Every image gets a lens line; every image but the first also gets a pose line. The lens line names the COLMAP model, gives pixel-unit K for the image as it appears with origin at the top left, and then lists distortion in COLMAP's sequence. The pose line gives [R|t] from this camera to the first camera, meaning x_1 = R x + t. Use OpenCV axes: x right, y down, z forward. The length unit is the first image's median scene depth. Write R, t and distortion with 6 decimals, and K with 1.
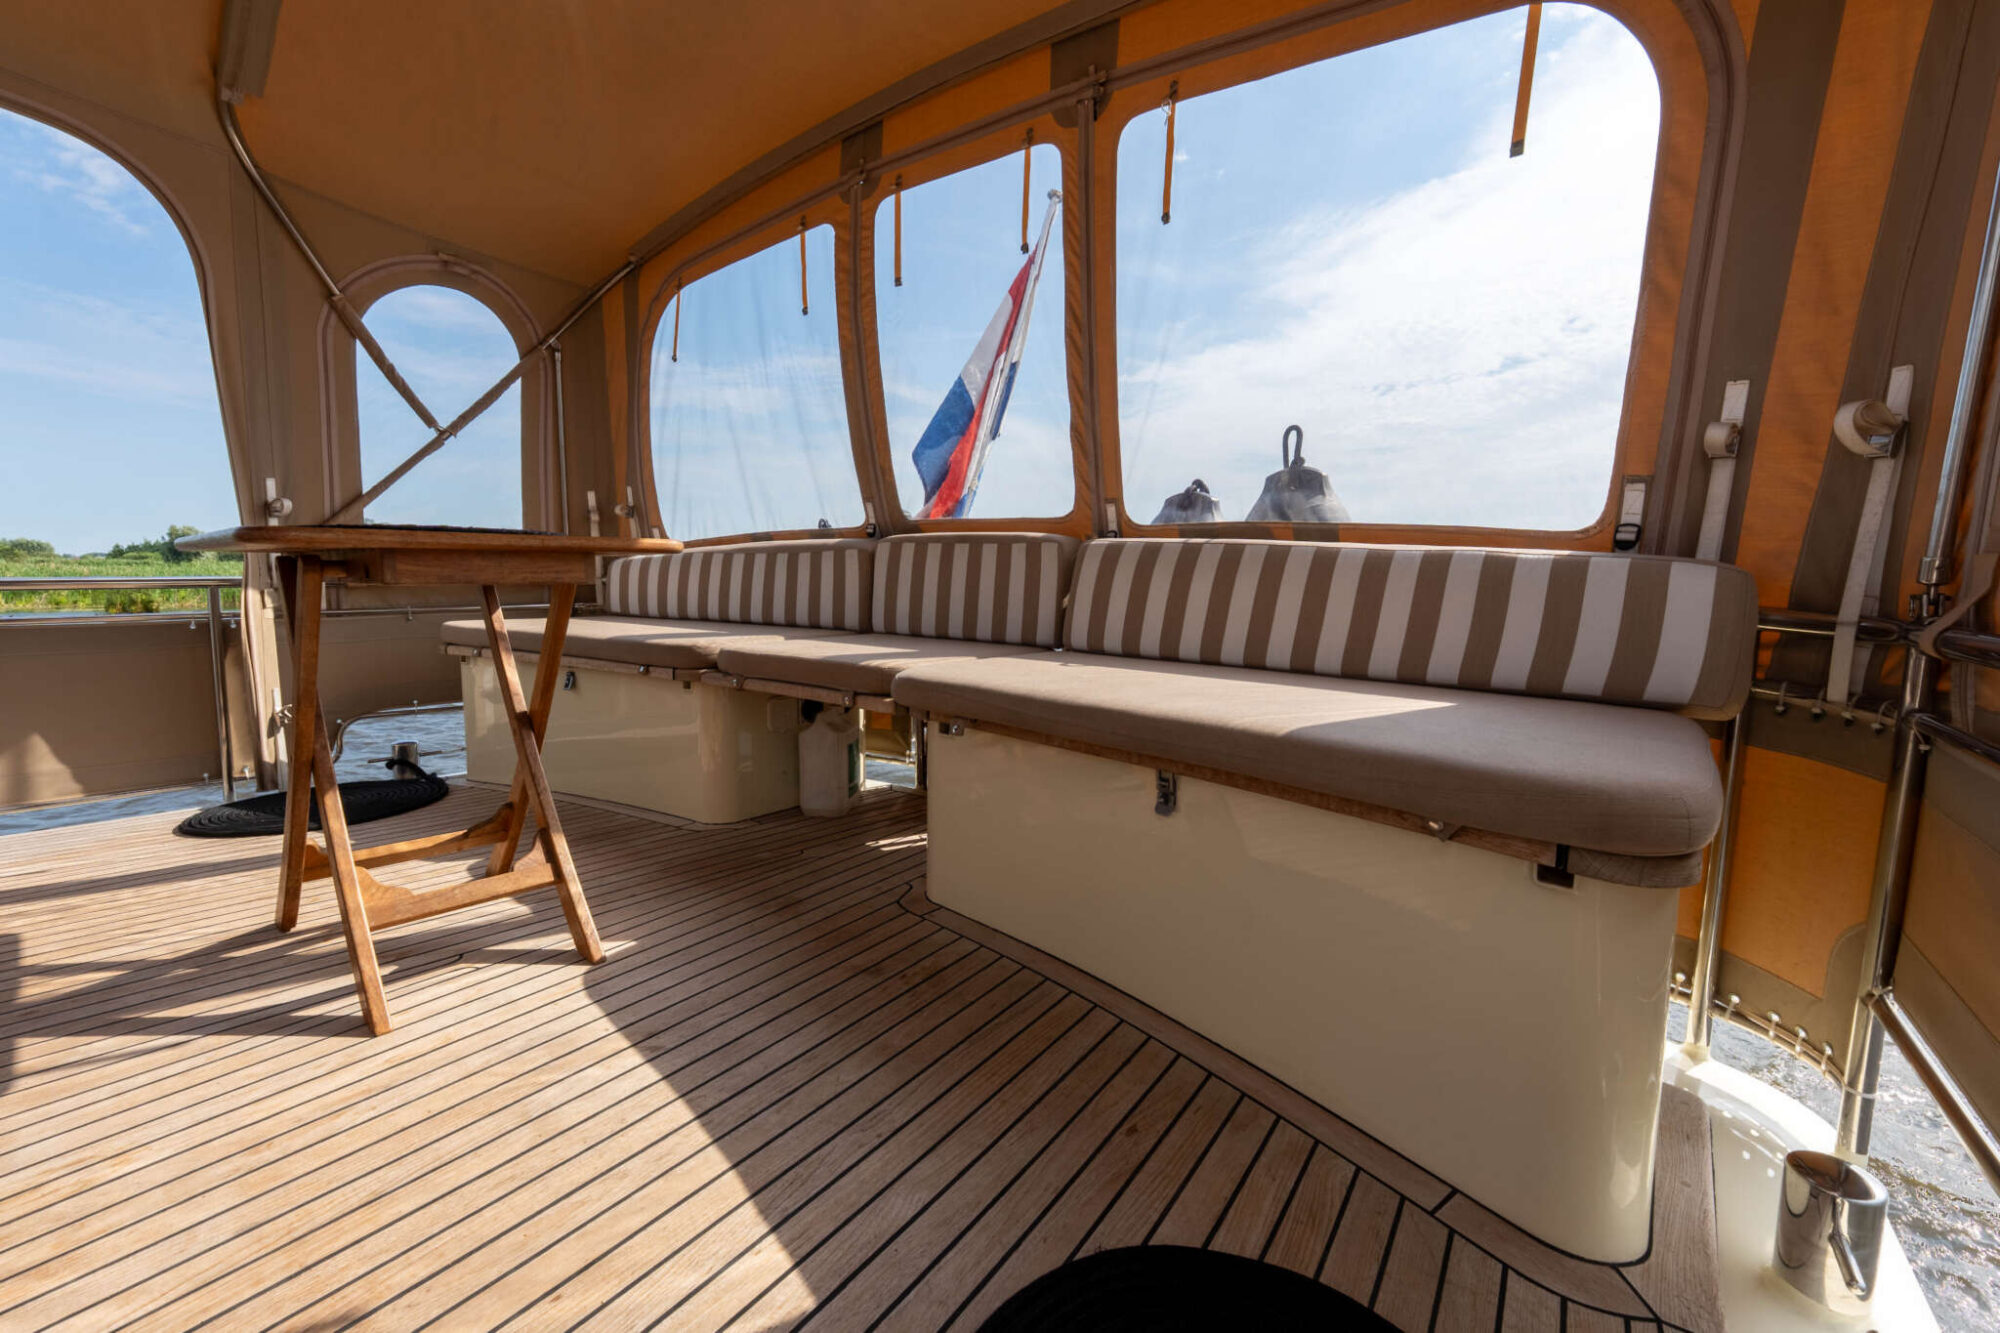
lens RADIAL K [[838.6, 0, 997.8], [0, 838.6, 659.2], [0, 0, 1]] dist [-0.010073, 0.000738]
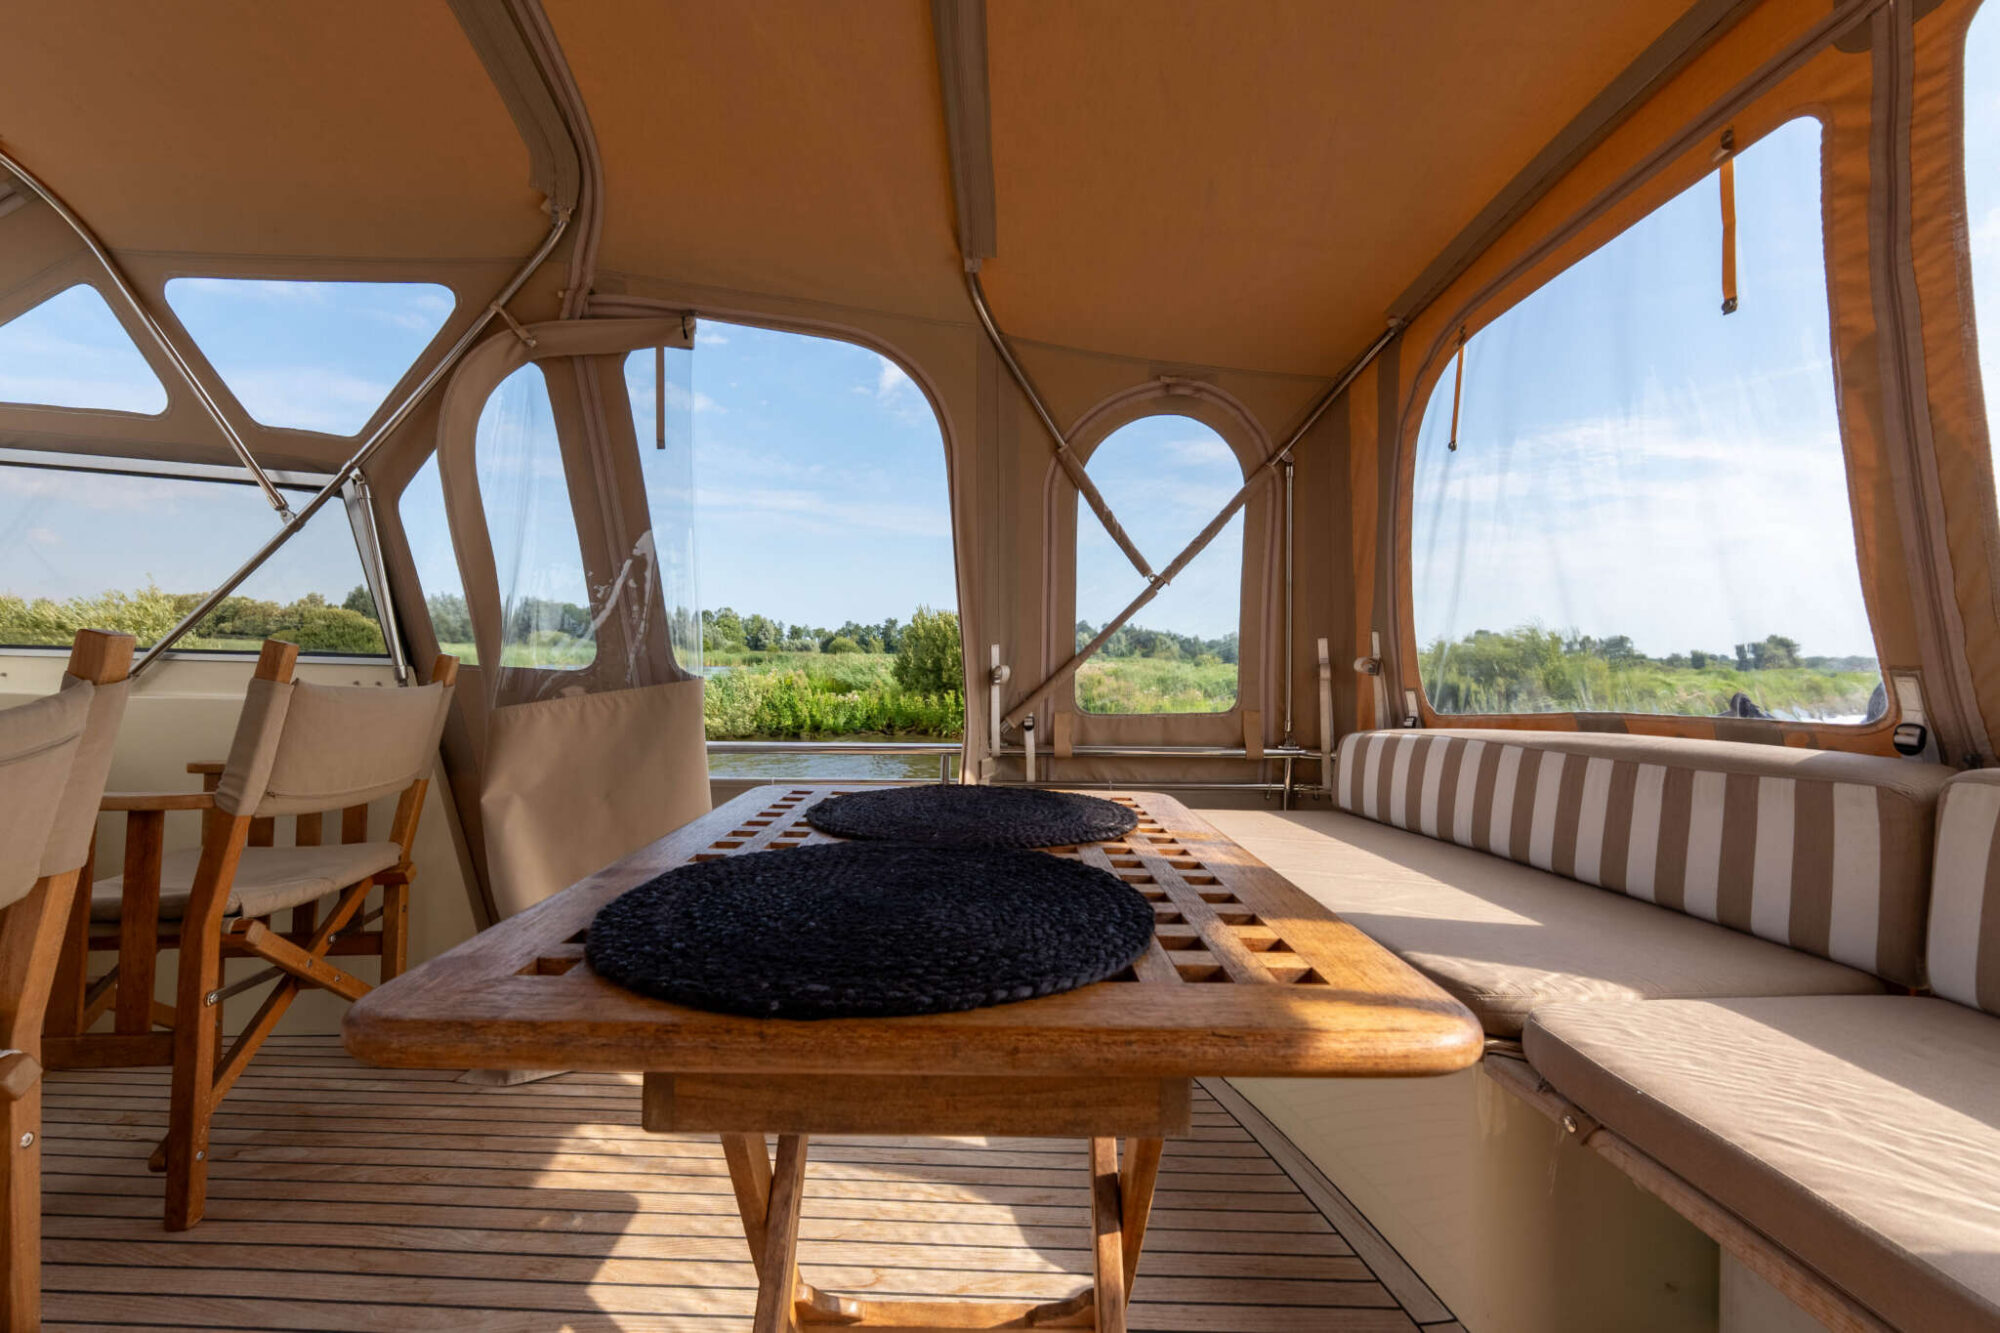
lens RADIAL K [[838.6, 0, 989.0], [0, 838.6, 662.3], [0, 0, 1]] dist [-0.010073, 0.000738]
pose [[0.658235, 0.002959, -0.752807, -0.141303], [-0.088093, 0.993425, -0.073122, -0.120246], [0.747641, 0.114448, 0.654167, 0.346109]]
